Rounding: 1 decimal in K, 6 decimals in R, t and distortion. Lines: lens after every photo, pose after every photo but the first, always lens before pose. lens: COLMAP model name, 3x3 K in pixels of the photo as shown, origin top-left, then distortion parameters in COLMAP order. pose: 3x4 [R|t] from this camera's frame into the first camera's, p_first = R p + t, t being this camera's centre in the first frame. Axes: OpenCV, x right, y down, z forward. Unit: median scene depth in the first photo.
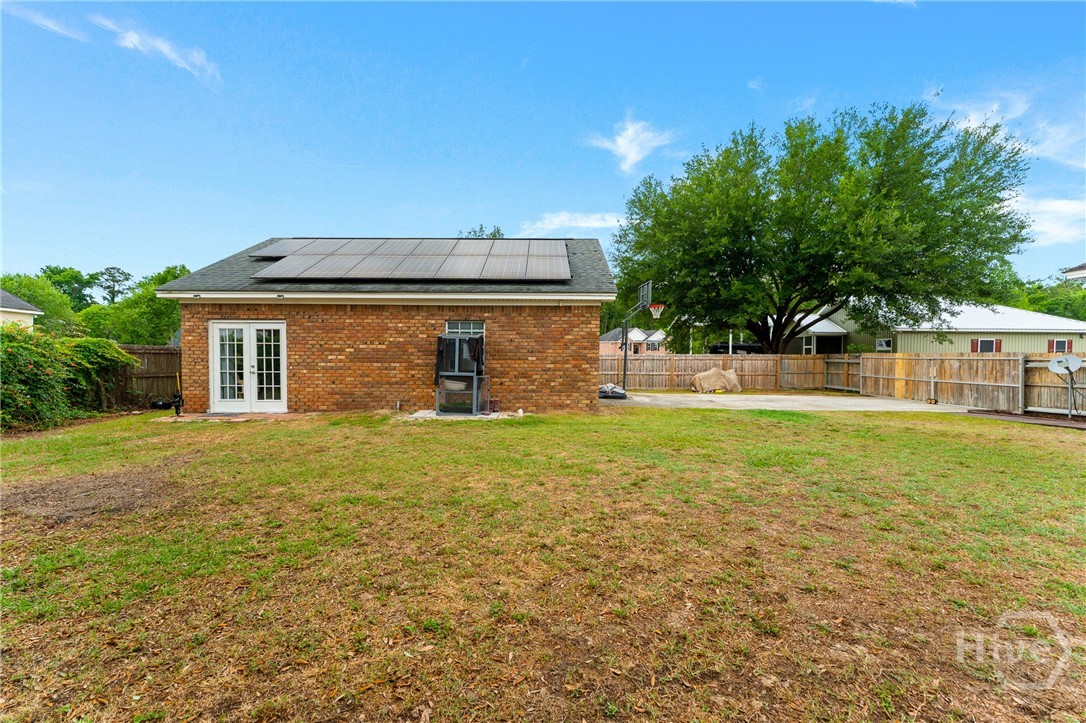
lens RADIAL K [[437.7, 0, 538.6], [0, 437.7, 363.1], [0, 0, 1]] dist [-0.000455, -0.000427]
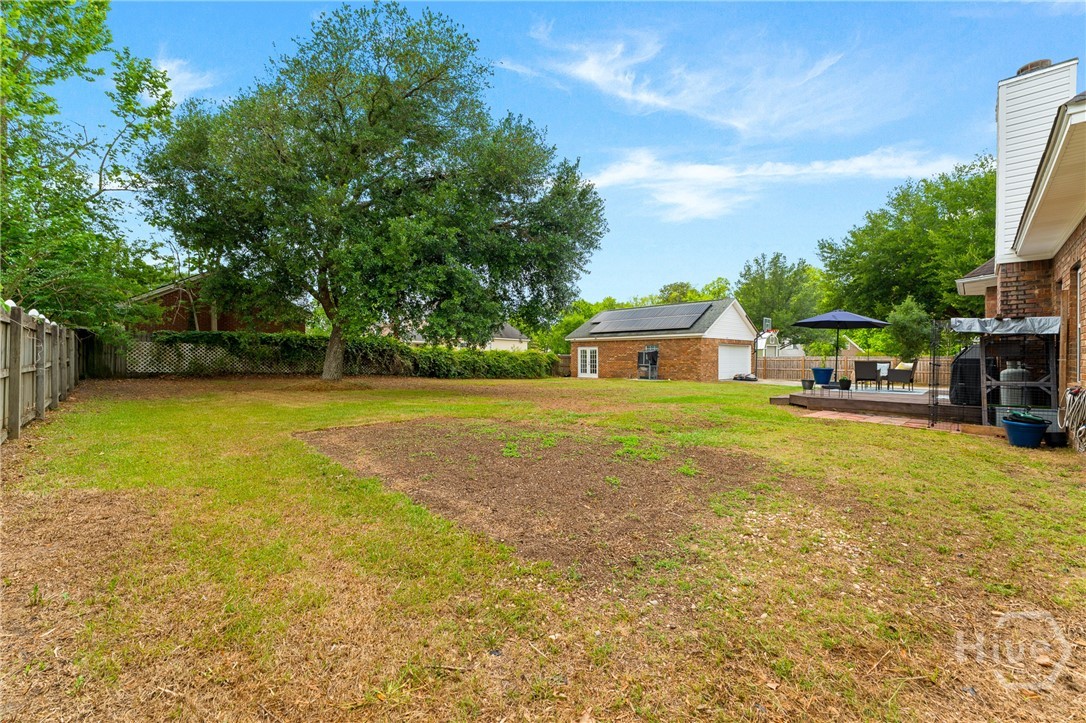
lens RADIAL K [[437.7, 0, 545.9], [0, 437.7, 356.0], [0, 0, 1]] dist [-0.000455, -0.000427]
pose [[0.714689, -0.007713, -0.699400, 1.218575], [-0.008762, 0.999762, -0.019979, 0.028023], [0.699388, 0.020407, 0.714451, -1.331985]]
